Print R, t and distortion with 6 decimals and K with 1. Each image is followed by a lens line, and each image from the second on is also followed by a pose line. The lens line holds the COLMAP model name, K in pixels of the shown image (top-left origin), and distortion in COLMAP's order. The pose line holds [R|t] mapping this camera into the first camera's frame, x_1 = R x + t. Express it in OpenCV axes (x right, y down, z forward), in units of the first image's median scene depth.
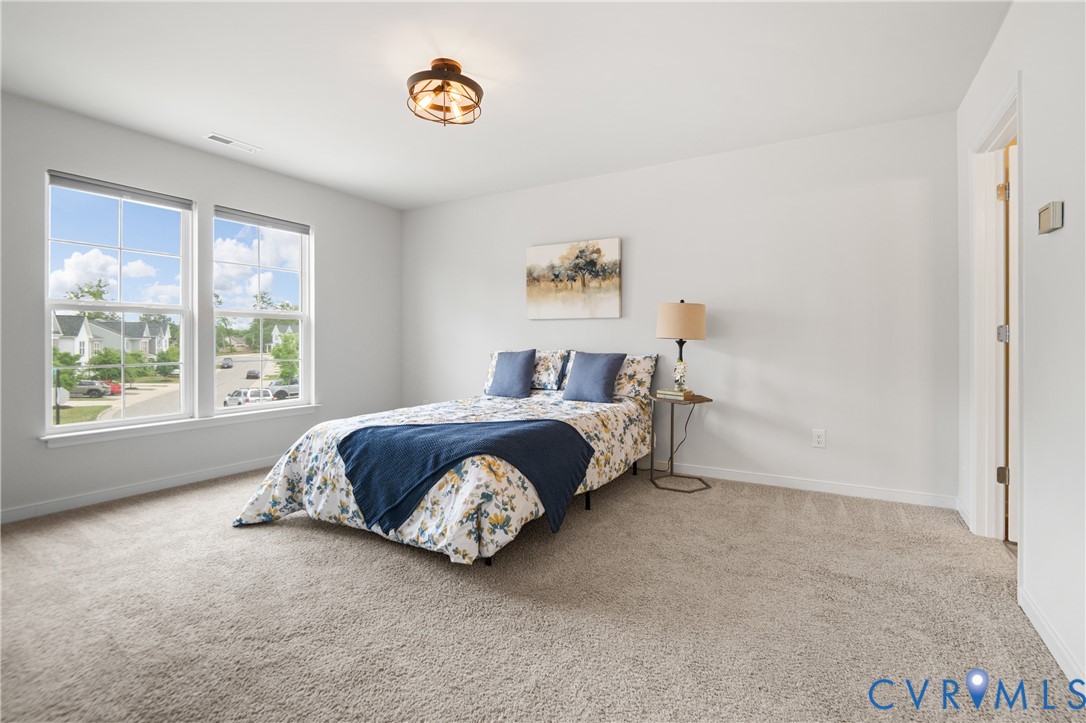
lens RADIAL K [[506.0, 0, 559.5], [0, 506.0, 342.5], [0, 0, 1]] dist [-0.000741, -0.001758]
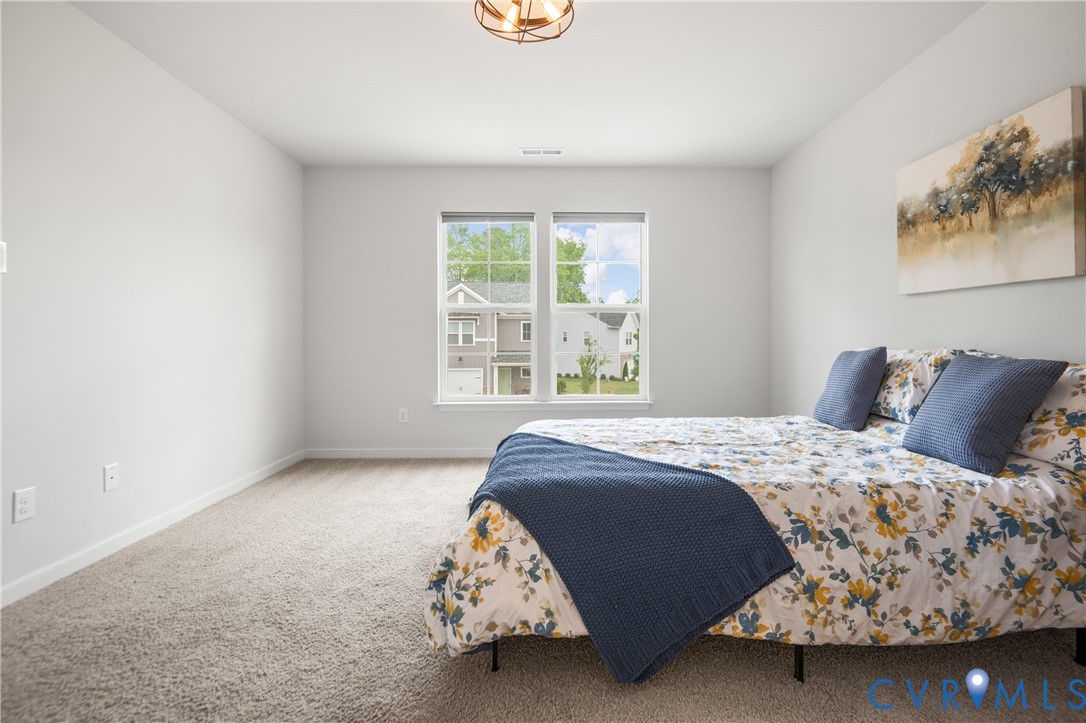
lens RADIAL K [[506.0, 0, 559.5], [0, 506.0, 342.5], [0, 0, 1]] dist [-0.000741, -0.001758]
pose [[0.503430, 0.009630, -0.863982, 0.263629], [0.001213, 0.999929, 0.011852, 0.001023], [0.864035, -0.007015, 0.503383, 0.411881]]
